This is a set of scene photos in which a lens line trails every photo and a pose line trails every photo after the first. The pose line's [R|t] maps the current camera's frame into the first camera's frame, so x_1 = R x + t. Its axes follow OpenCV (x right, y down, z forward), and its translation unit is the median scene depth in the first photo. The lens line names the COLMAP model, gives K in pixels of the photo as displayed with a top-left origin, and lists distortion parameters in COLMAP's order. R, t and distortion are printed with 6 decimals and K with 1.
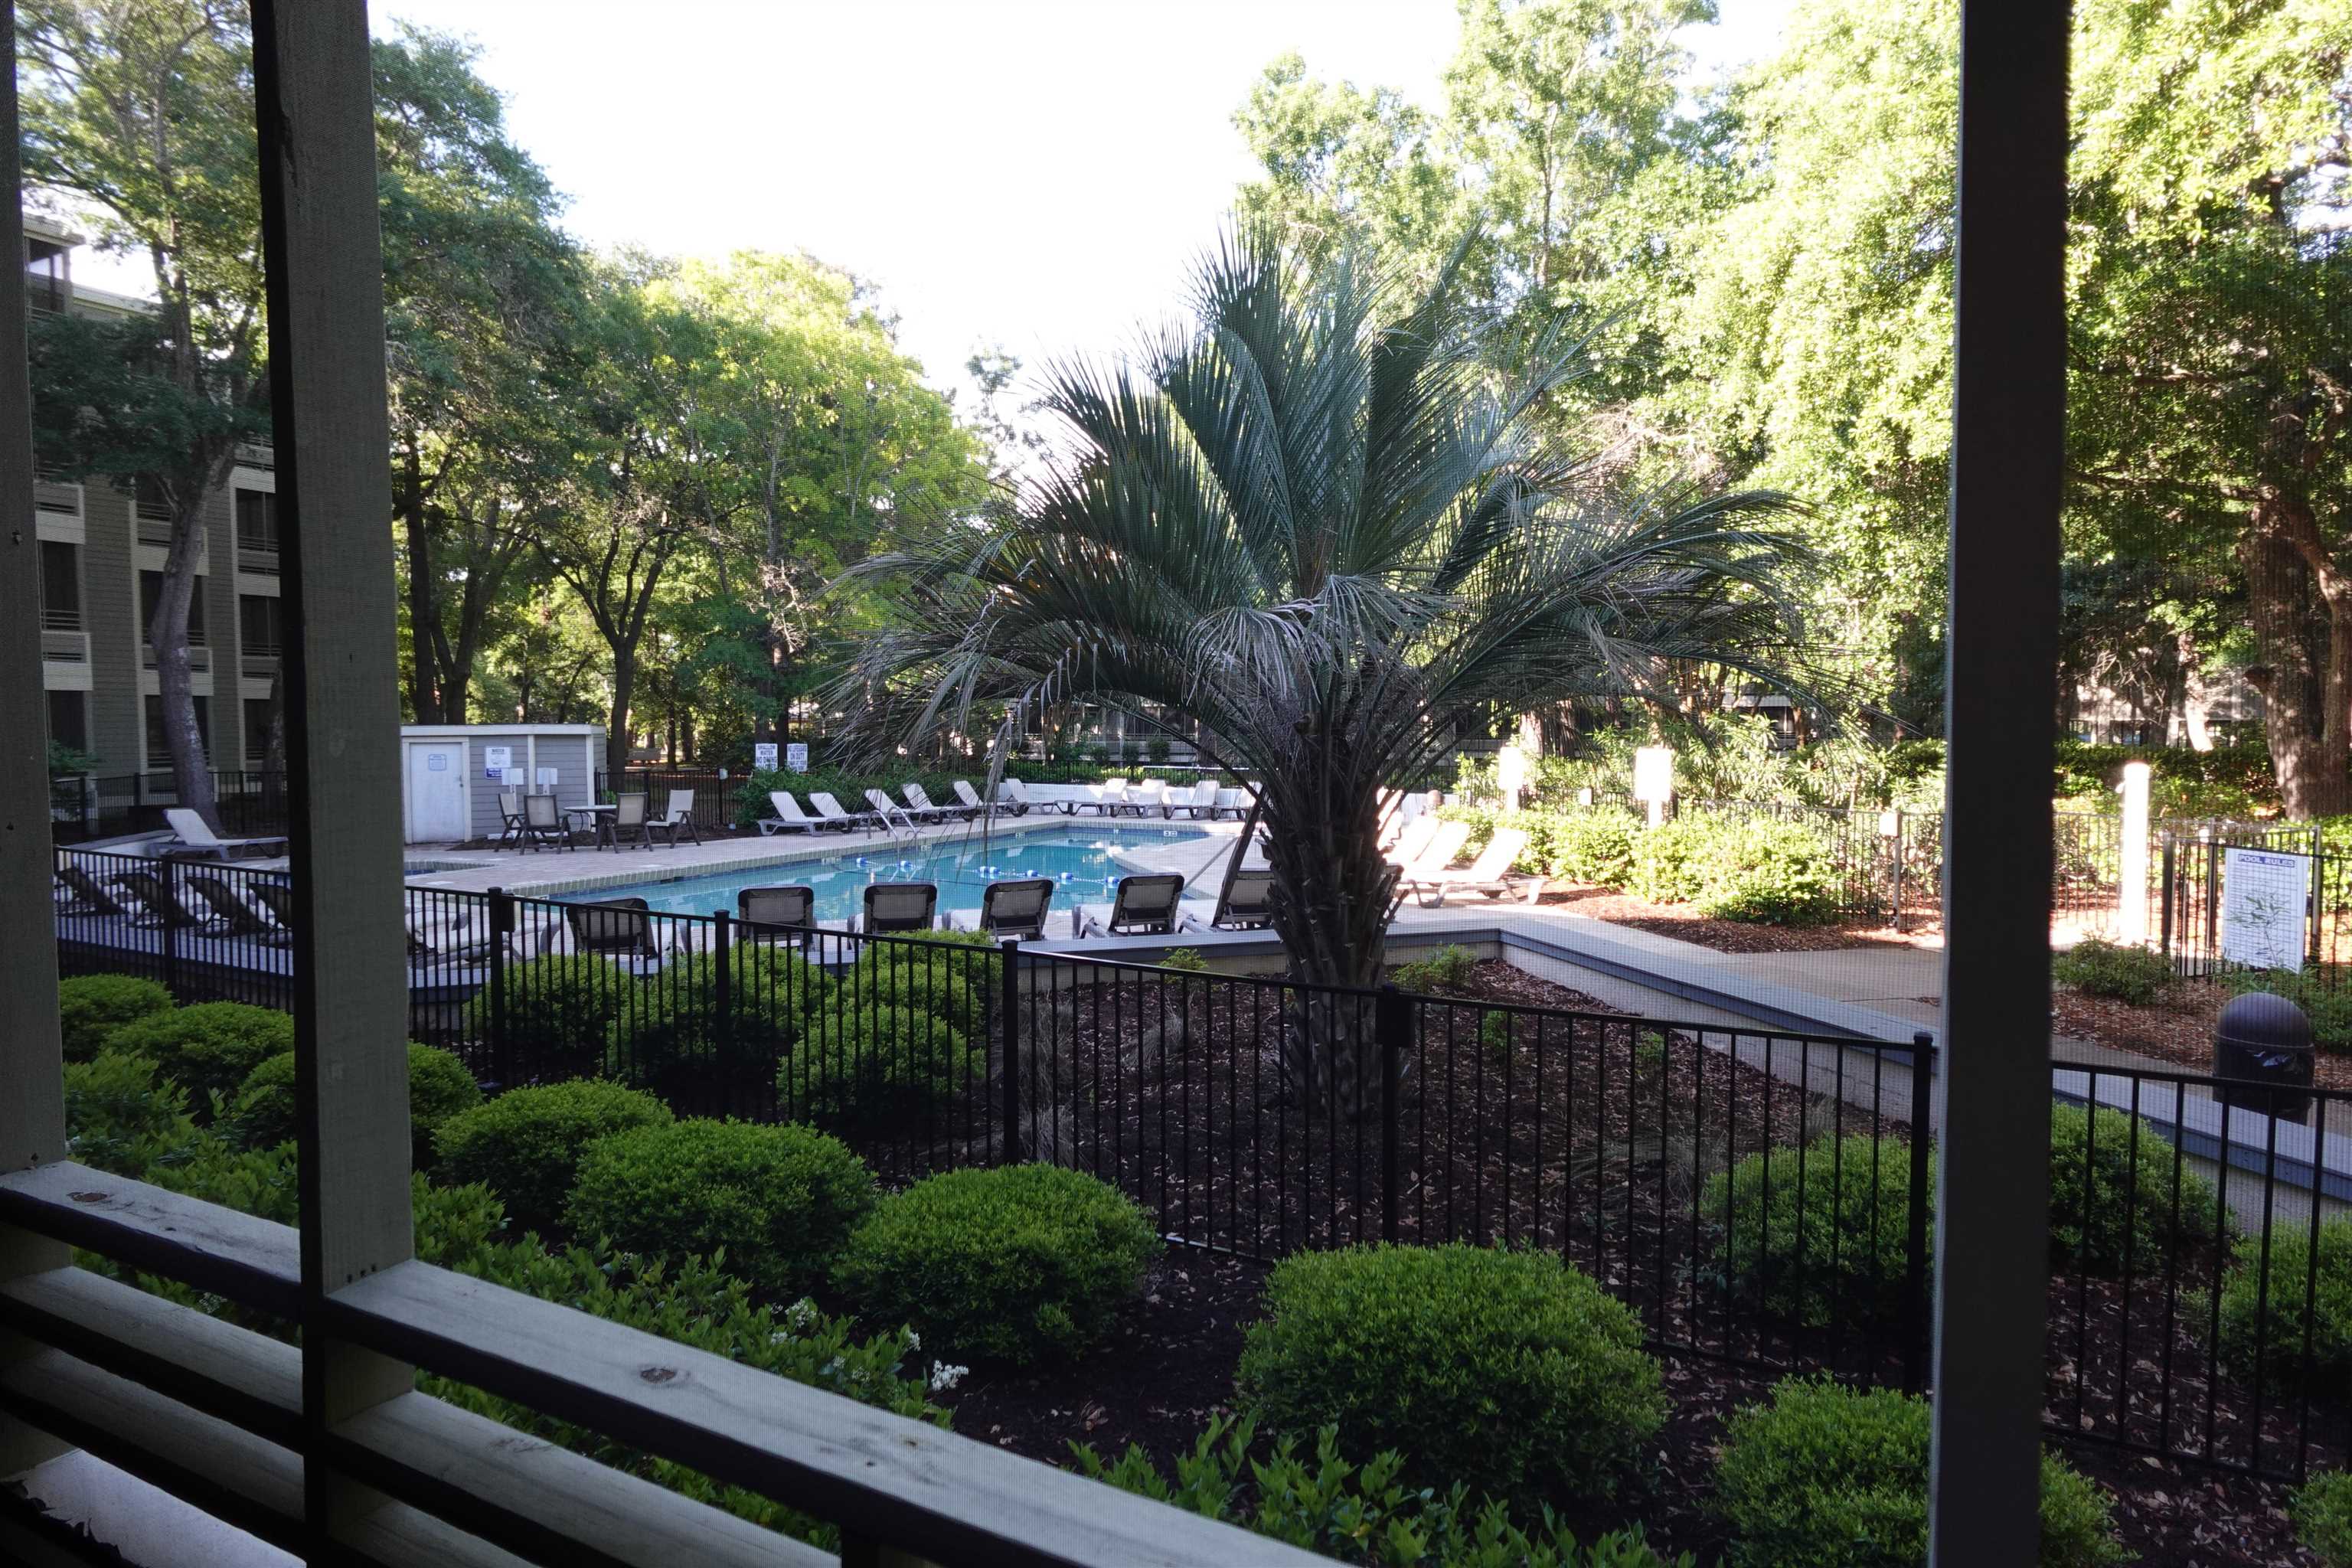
lens RADIAL K [[1344.2, 0, 1183.7], [0, 1344.2, 783.7], [0, 0, 1]] dist [-0.005381, 0.003756]
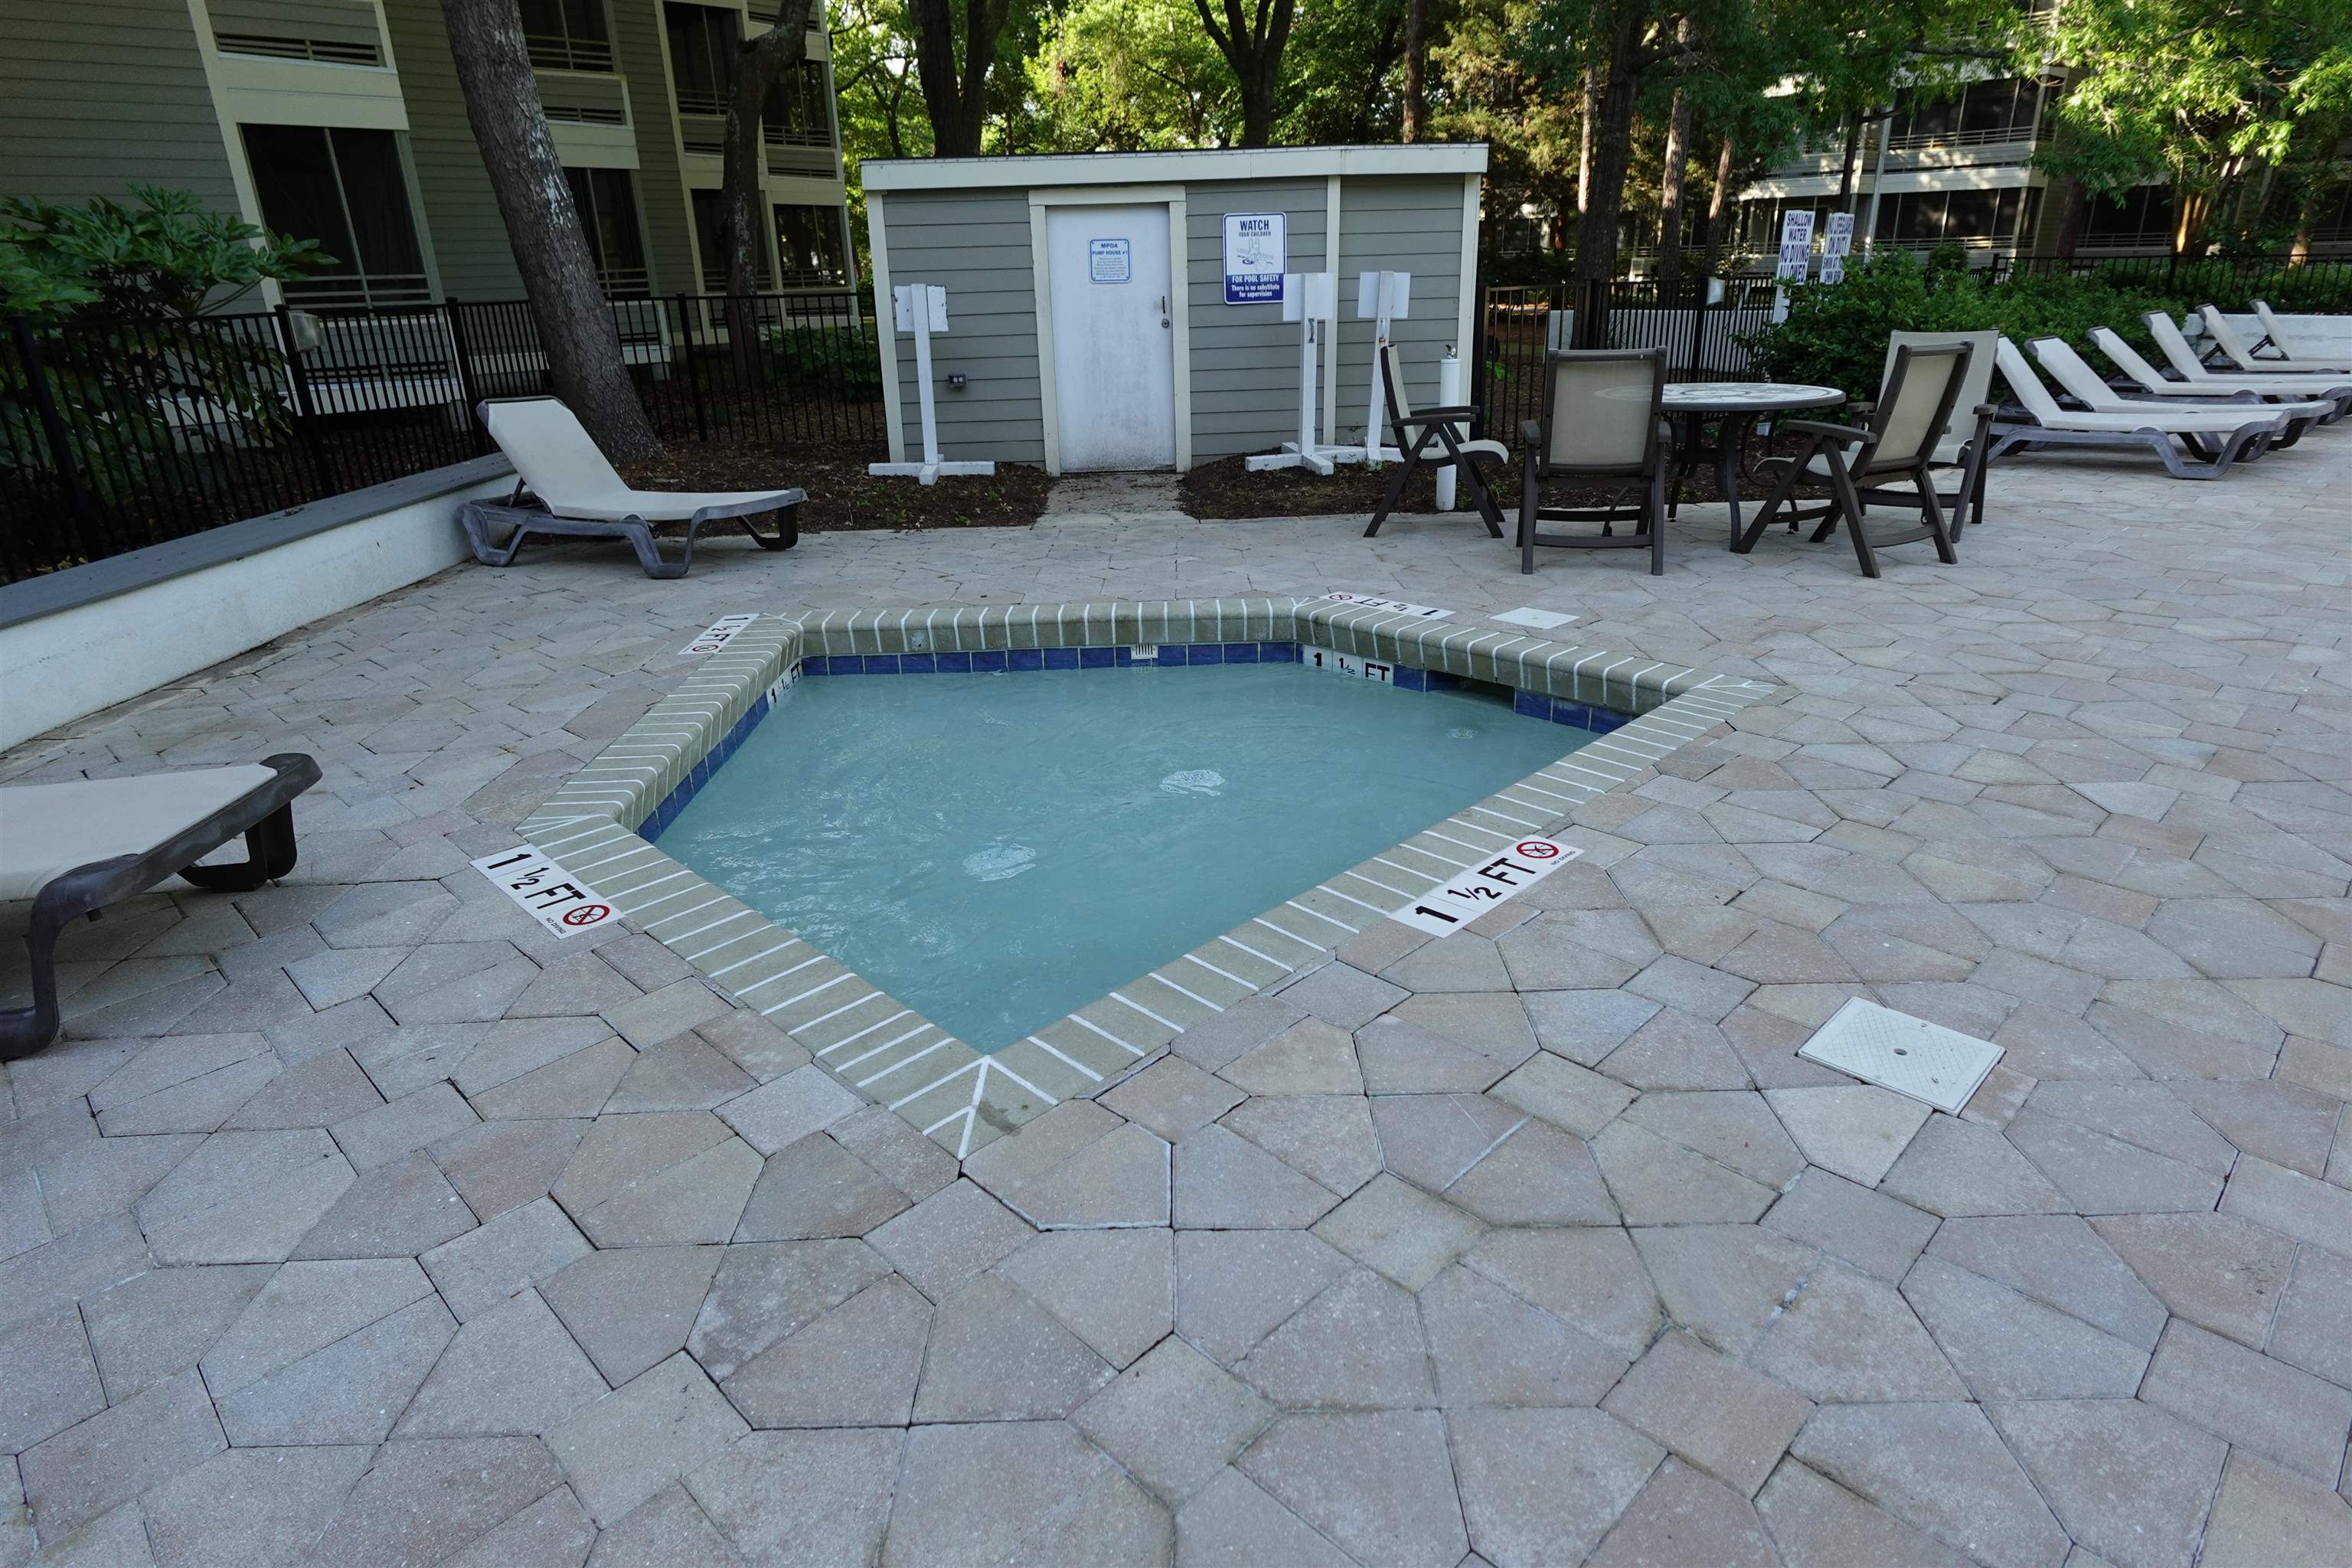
lens RADIAL K [[1327.3, 0, 1174.9], [0, 1327.3, 779.6], [0, 0, 1]] dist [-0.003020, 0.000529]
pose [[0.953516, 0.085799, -0.288869, -0.412487], [0.014209, 0.944742, 0.327507, 0.000038], [0.301006, -0.316388, 0.899608, 0.612505]]
